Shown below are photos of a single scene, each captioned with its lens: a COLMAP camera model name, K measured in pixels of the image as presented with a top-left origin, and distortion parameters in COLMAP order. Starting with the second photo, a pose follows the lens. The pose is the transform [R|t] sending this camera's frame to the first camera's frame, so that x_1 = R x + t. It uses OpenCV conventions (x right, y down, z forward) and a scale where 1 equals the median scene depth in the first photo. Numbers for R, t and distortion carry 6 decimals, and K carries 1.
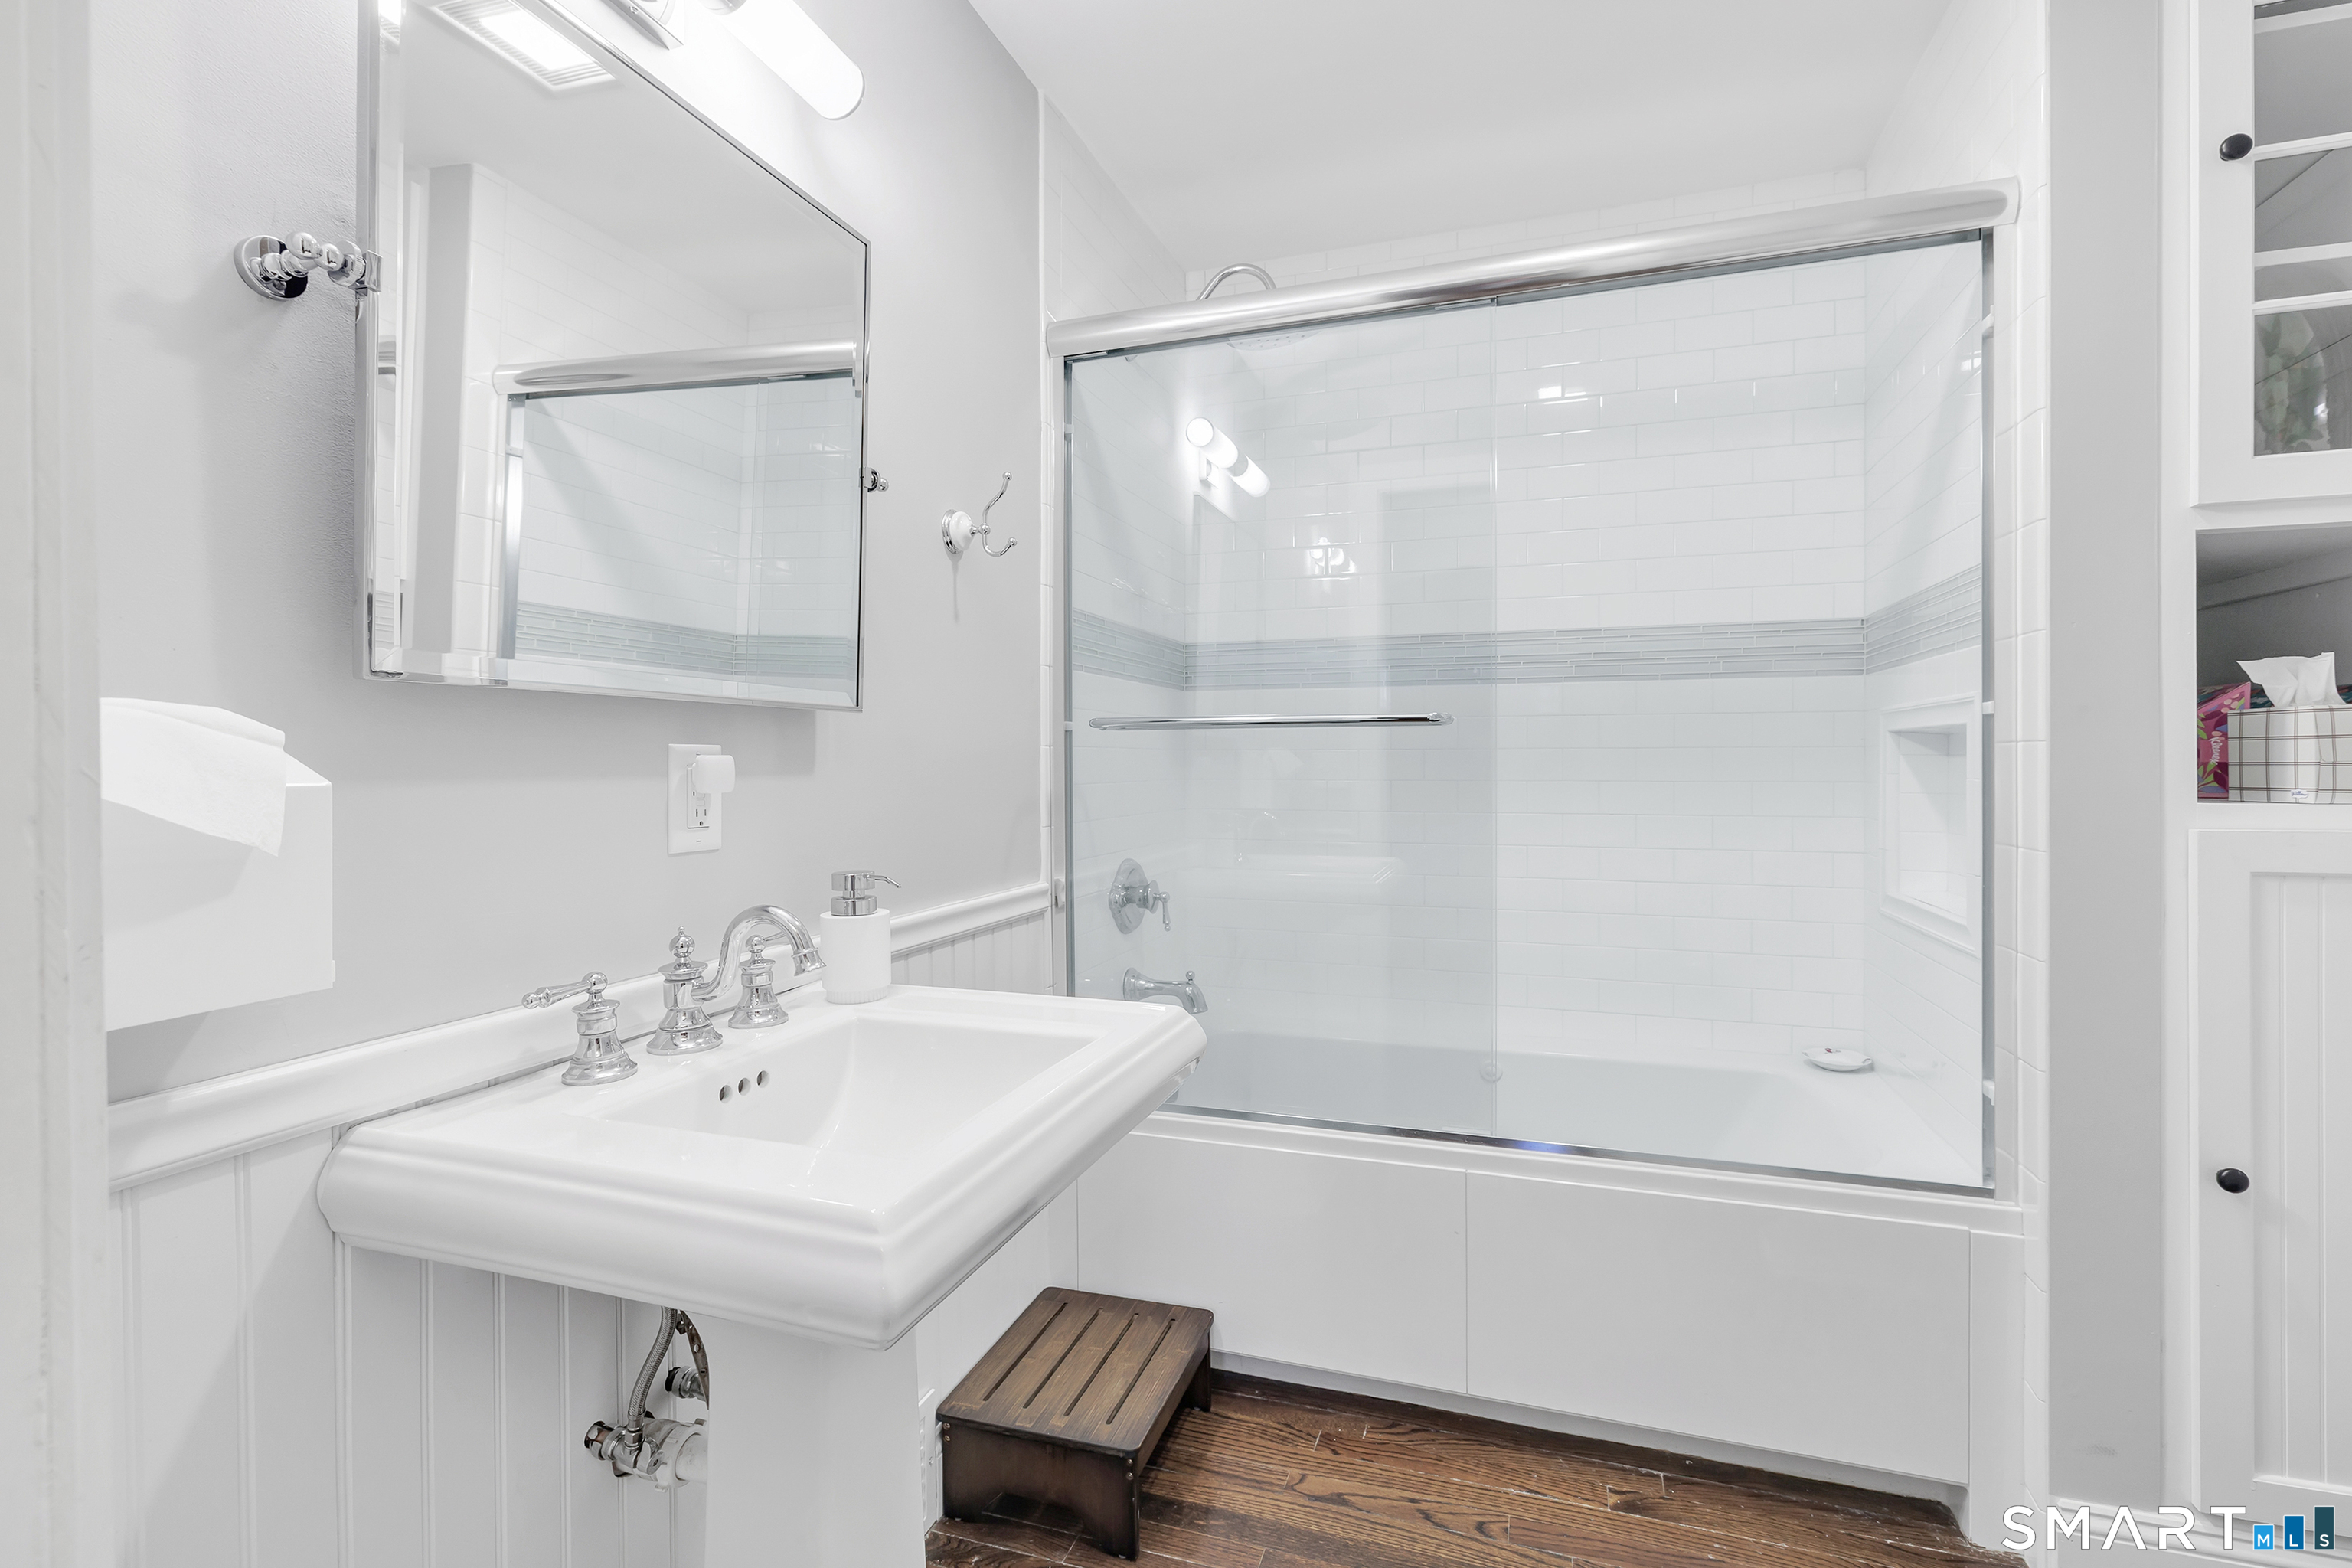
lens RADIAL K [[1022.9, 0, 1171.2], [0, 1022.9, 767.8], [0, 0, 1]] dist [0.012498, 0.000135]
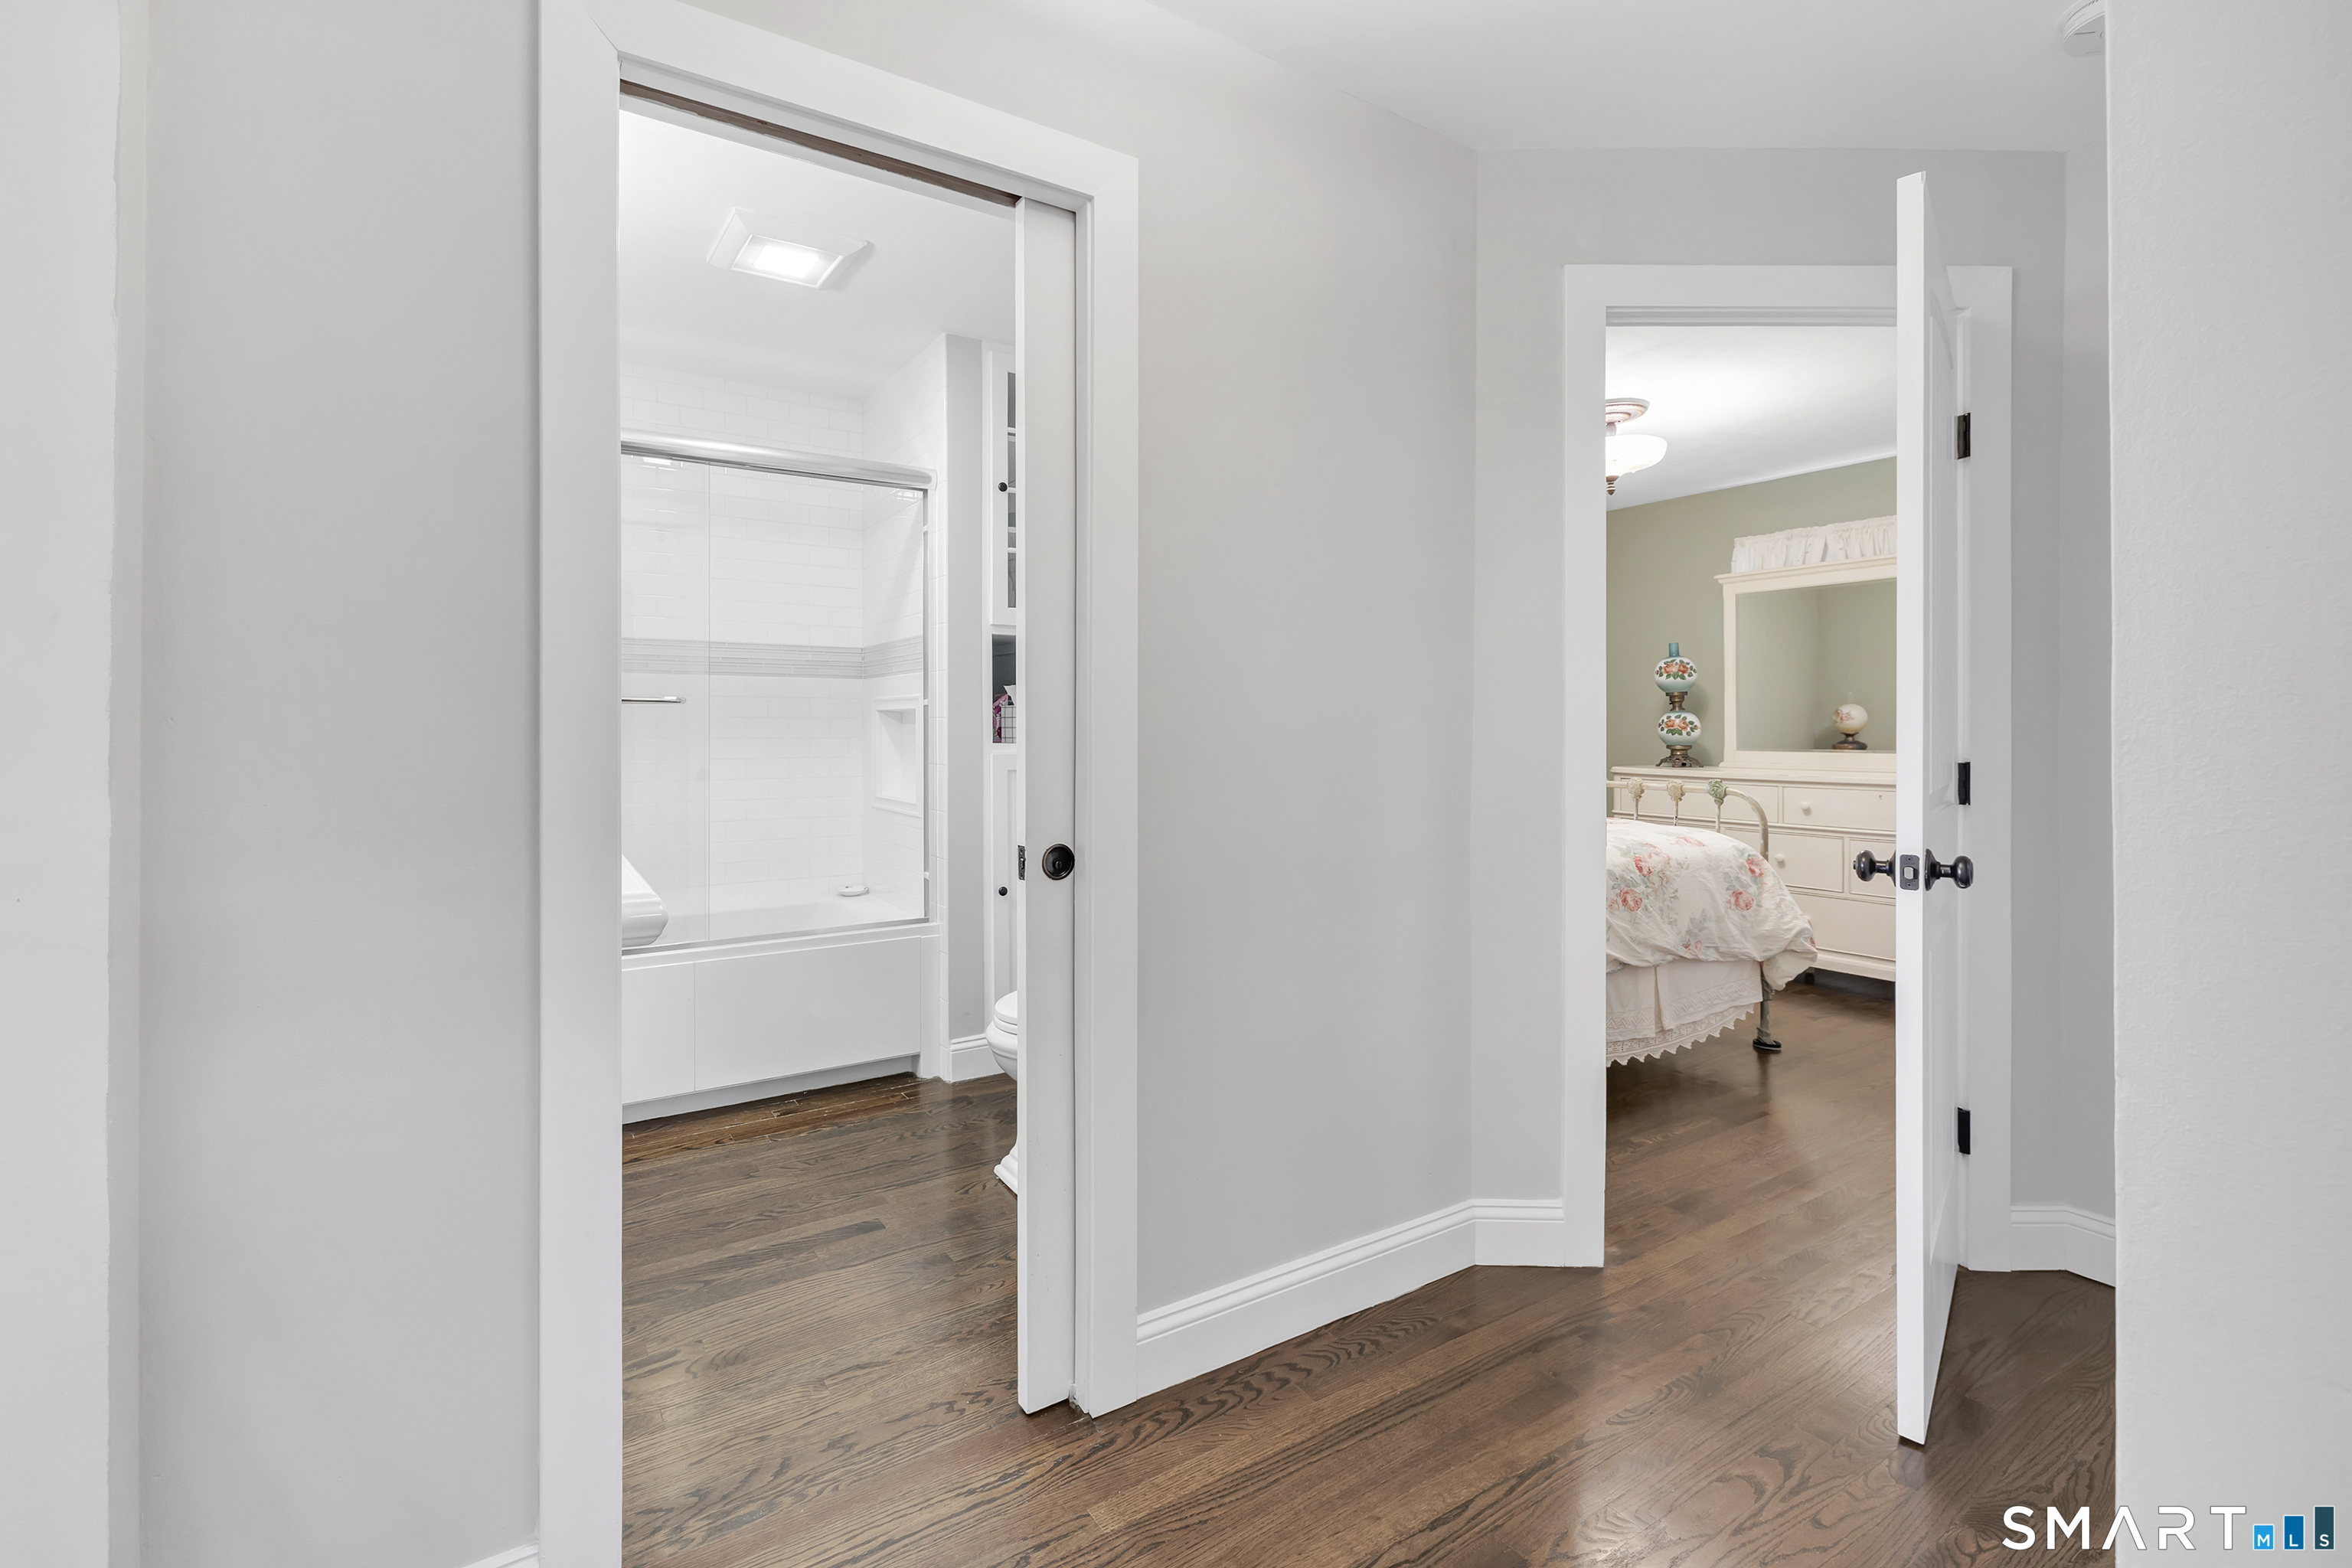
lens RADIAL K [[1054.1, 0, 1158.4], [0, 1054.1, 738.8], [0, 0, 1]] dist [-0.001087, -0.000155]
pose [[0.584545, -0.004597, 0.811349, -0.735120], [0.001296, 0.999988, 0.004732, 0.010047], [-0.811361, -0.001715, 0.584544, -0.709213]]
